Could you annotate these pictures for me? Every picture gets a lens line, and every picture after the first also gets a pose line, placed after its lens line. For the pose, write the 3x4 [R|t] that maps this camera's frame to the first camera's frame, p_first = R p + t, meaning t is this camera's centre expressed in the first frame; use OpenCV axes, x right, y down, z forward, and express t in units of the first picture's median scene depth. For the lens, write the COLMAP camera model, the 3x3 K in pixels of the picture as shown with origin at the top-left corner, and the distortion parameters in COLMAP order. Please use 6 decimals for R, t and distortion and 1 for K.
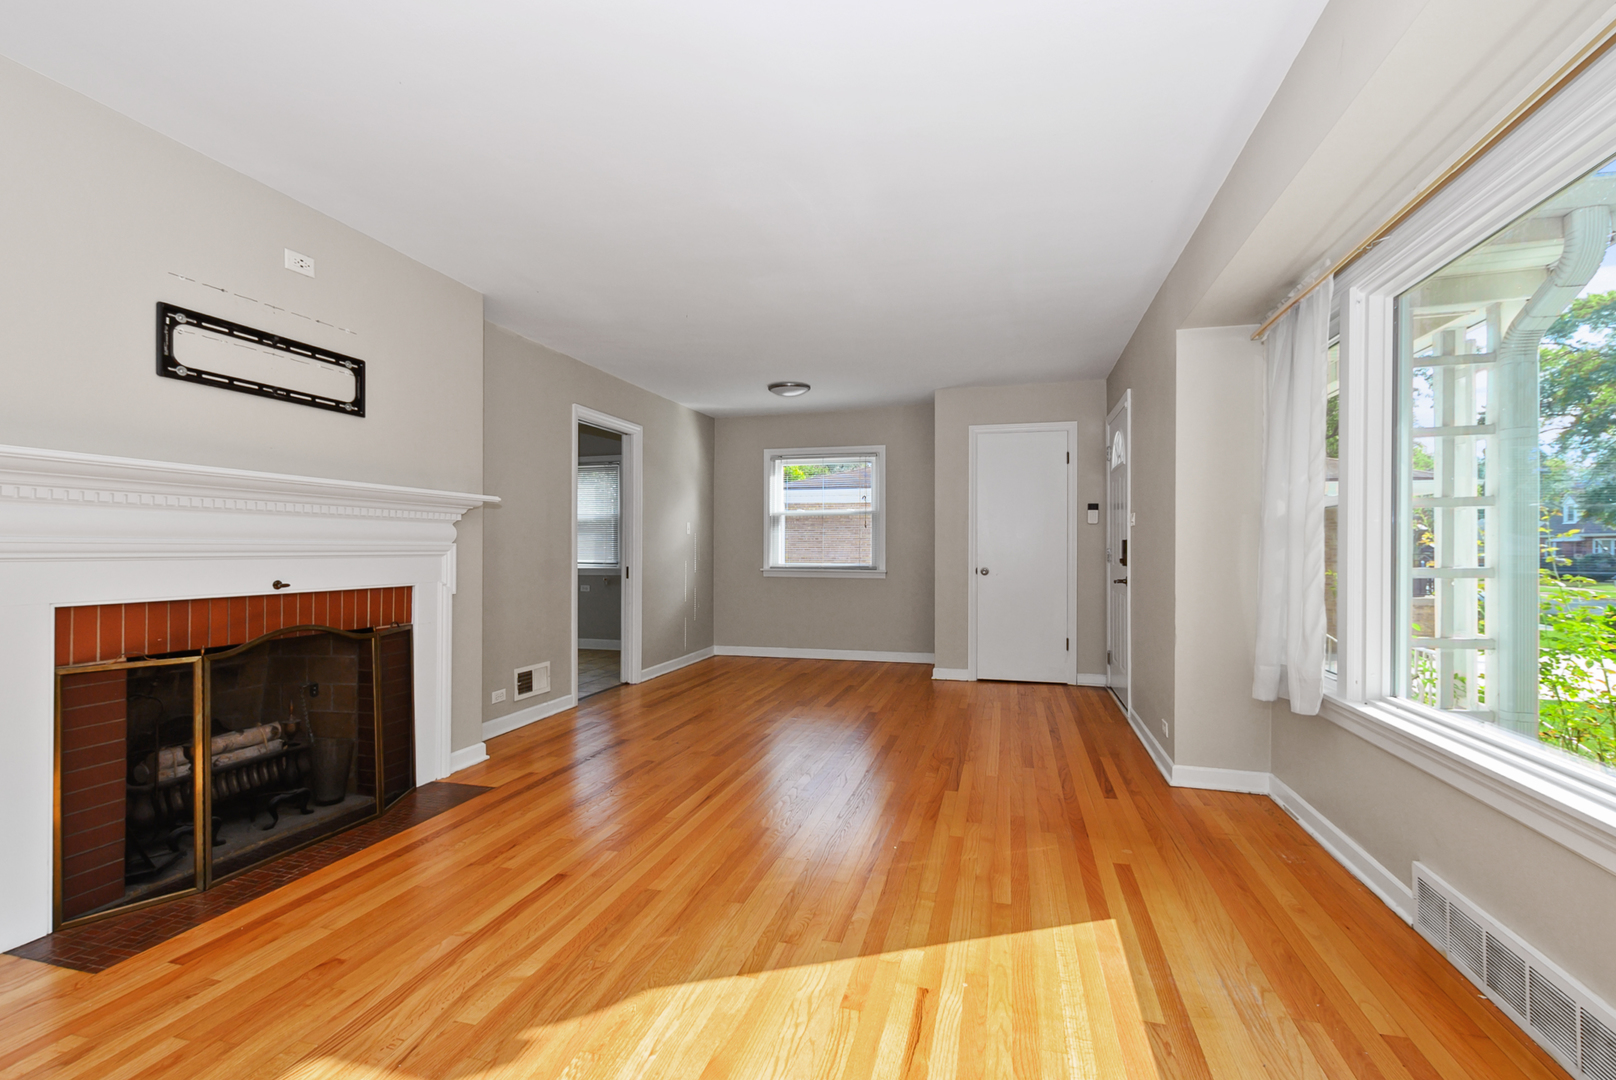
lens RADIAL K [[713.5, 0, 801.3], [0, 713.5, 545.5], [0, 0, 1]] dist [-0.003759, -0.001457]
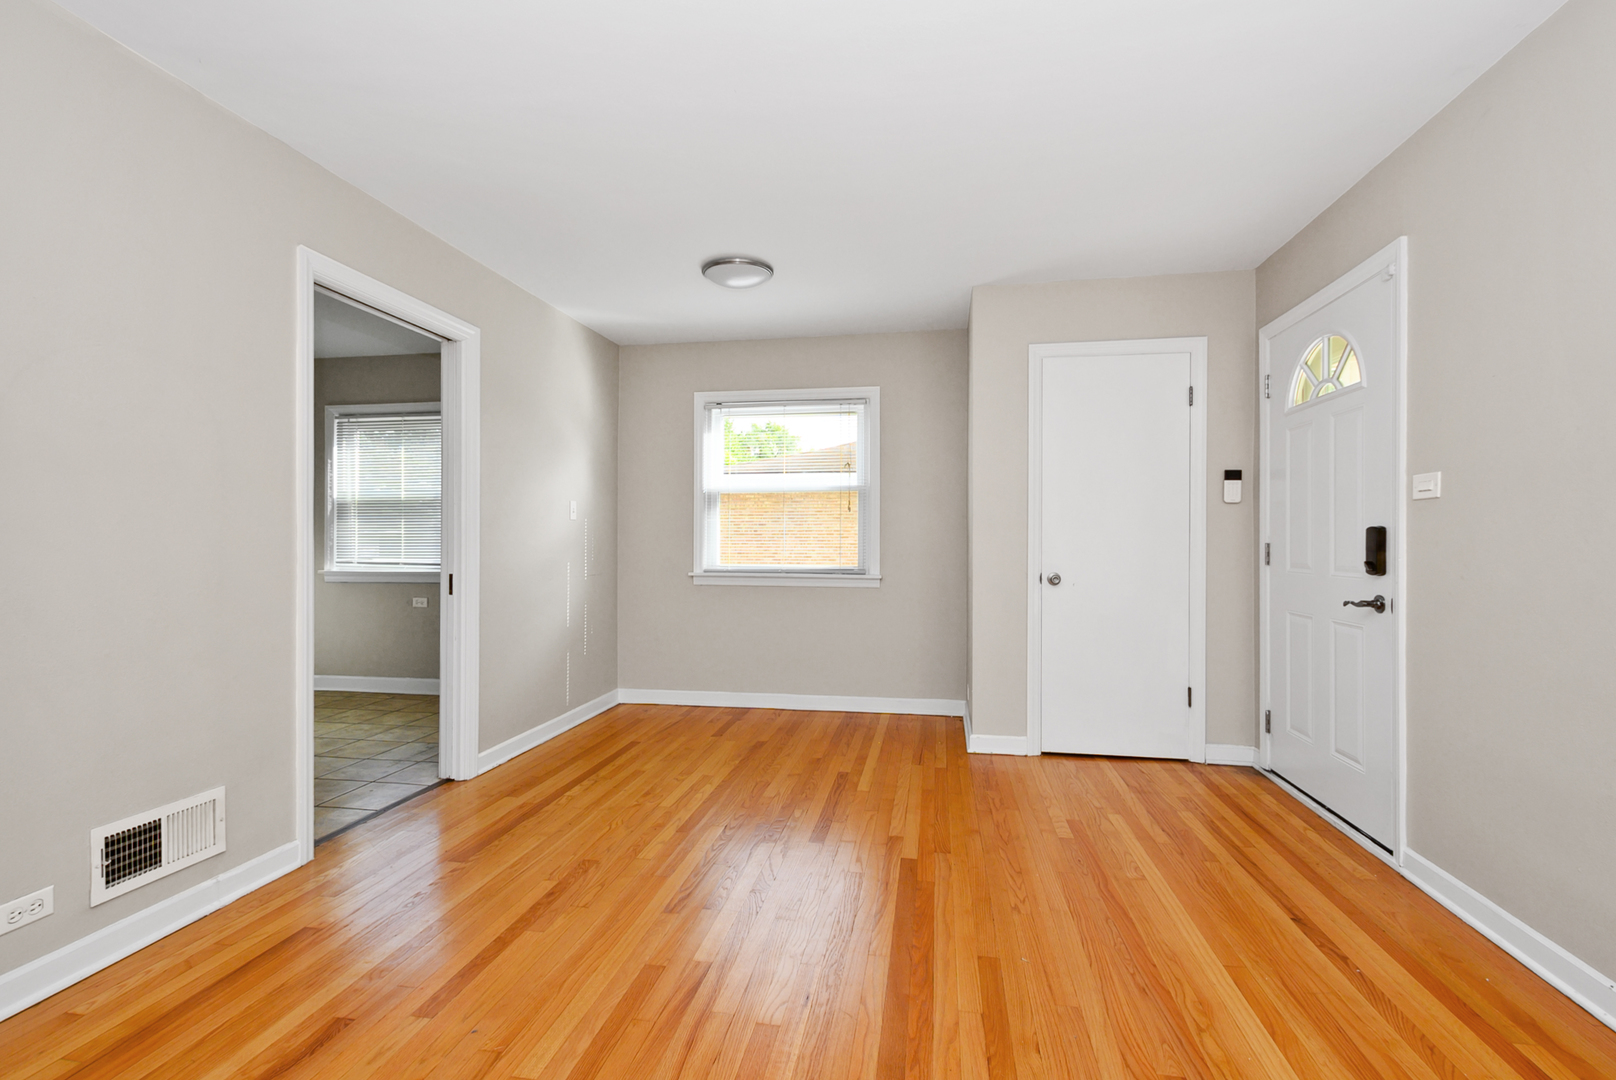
lens RADIAL K [[713.5, 0, 821.7], [0, 713.5, 547.1], [0, 0, 1]] dist [-0.003759, -0.001457]
pose [[0.992430, -0.000046, 0.122810, -0.020689], [-0.001410, 0.999930, 0.011769, 0.001333], [-0.122802, -0.011853, 0.992360, 0.411075]]
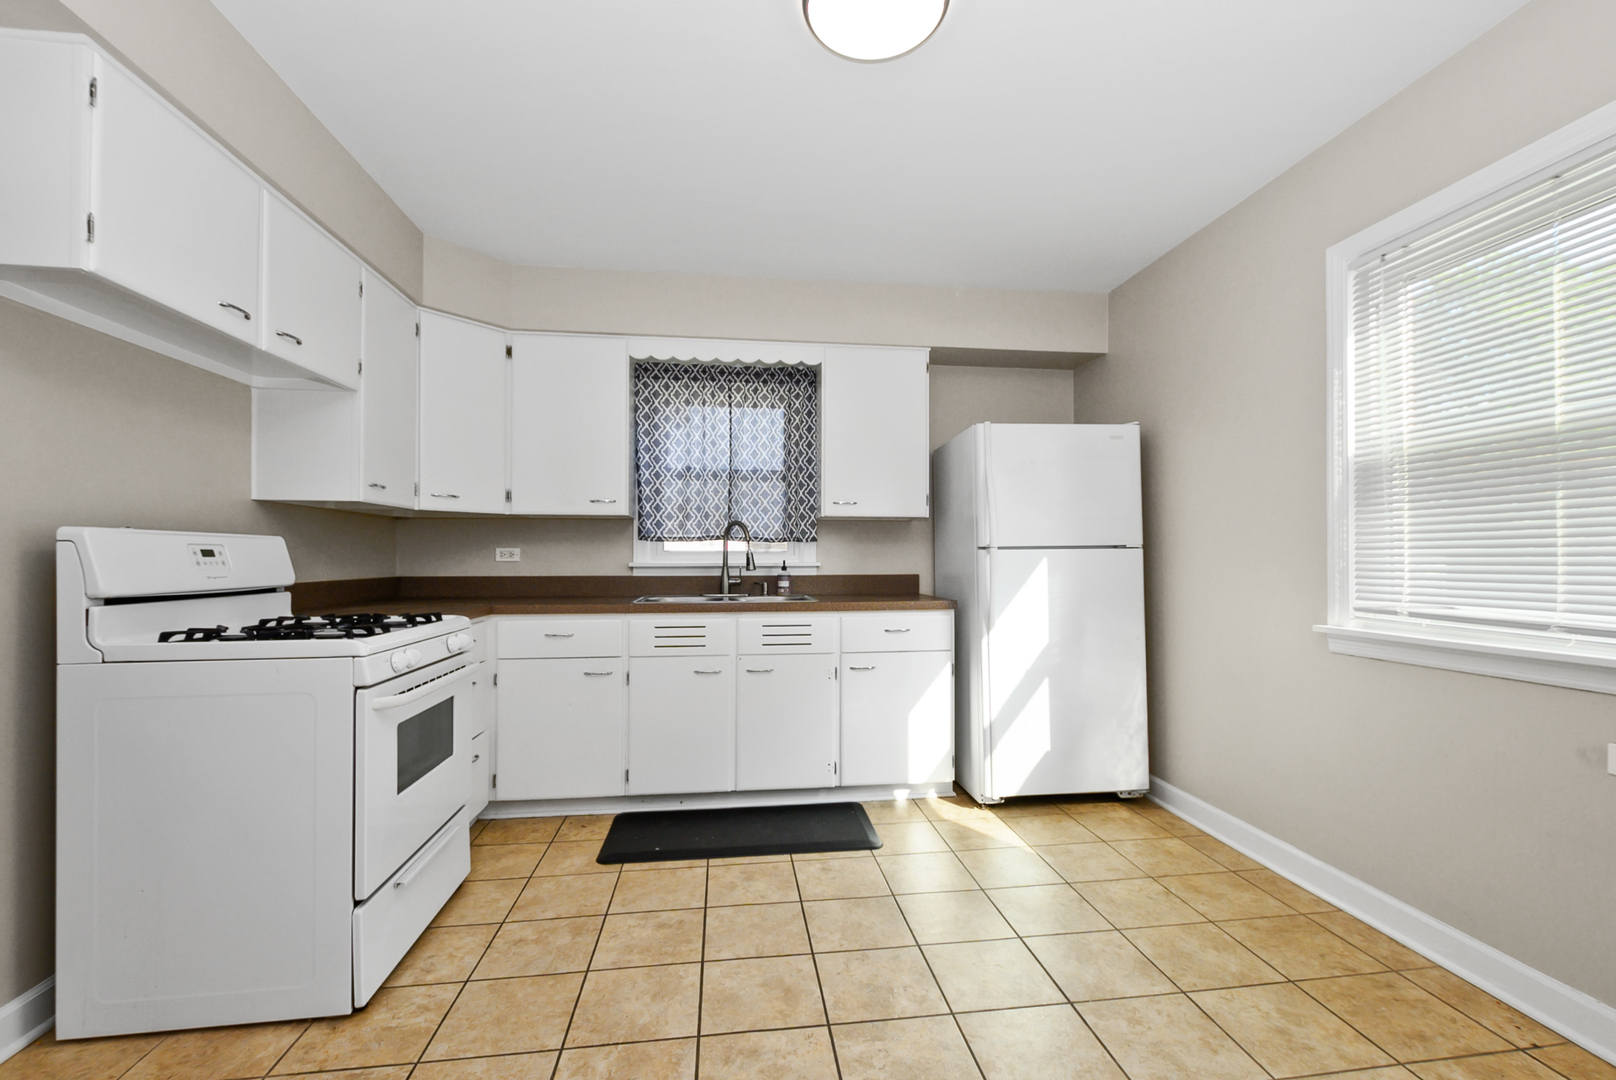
lens RADIAL K [[713.5, 0, 819.9], [0, 713.5, 548.9], [0, 0, 1]] dist [-0.003759, -0.001457]
pose [[0.406367, -0.013758, -0.913606, -0.191303], [0.004491, 0.999905, -0.013060, 0.003019], [0.913699, 0.001204, 0.406390, 0.763967]]
